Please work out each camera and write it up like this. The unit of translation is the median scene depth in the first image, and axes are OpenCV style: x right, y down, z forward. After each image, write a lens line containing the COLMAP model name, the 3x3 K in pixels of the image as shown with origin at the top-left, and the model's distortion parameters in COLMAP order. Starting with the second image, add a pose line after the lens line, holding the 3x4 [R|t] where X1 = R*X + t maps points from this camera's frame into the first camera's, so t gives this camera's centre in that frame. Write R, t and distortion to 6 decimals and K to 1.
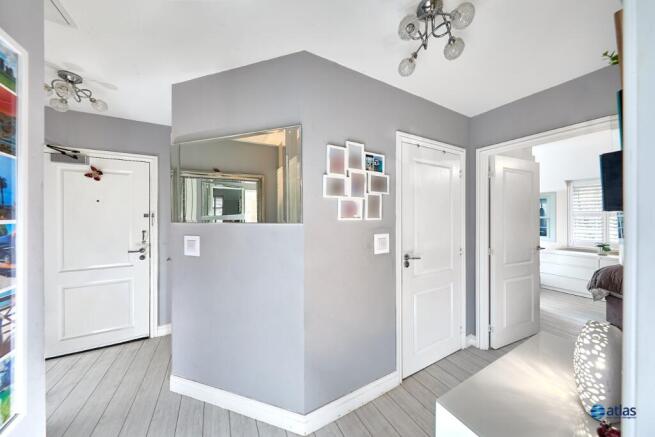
lens RADIAL K [[210.7, 0, 324.6], [0, 210.7, 215.6], [0, 0, 1]] dist [-0.001500, -0.000104]
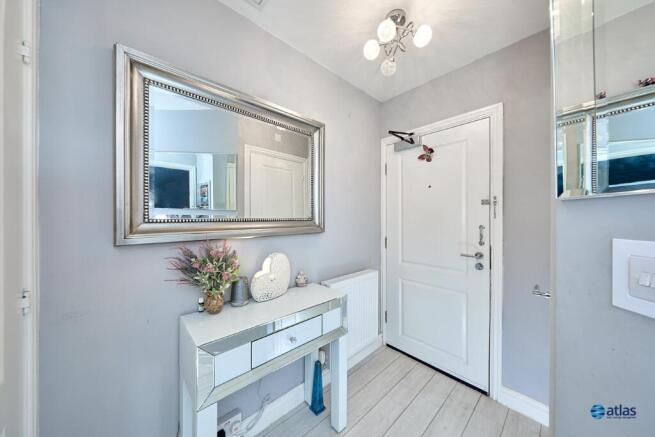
lens RADIAL K [[219.1, 0, 328.1], [0, 219.1, 217.1], [0, 0, 1]] dist [0.000848, 0.000016]
pose [[0.233569, -0.000677, -0.972340, -0.351428], [-0.001713, 0.999998, -0.001108, 0.052340], [0.972339, 0.001924, 0.233567, 0.430372]]
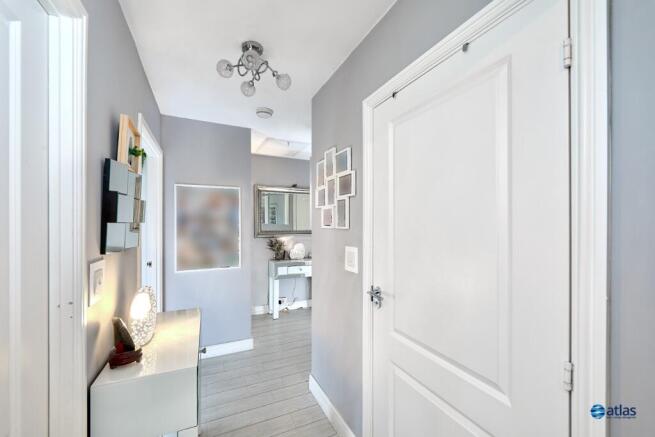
lens RADIAL K [[266.8, 0, 326.0], [0, 266.8, 221.4], [0, 0, 1]] dist [-0.000977, -0.000016]
pose [[-0.071942, -0.005101, -0.997396, 1.015379], [-0.002137, 0.999985, -0.004961, -0.001527], [0.997407, 0.001775, -0.071952, 0.784635]]
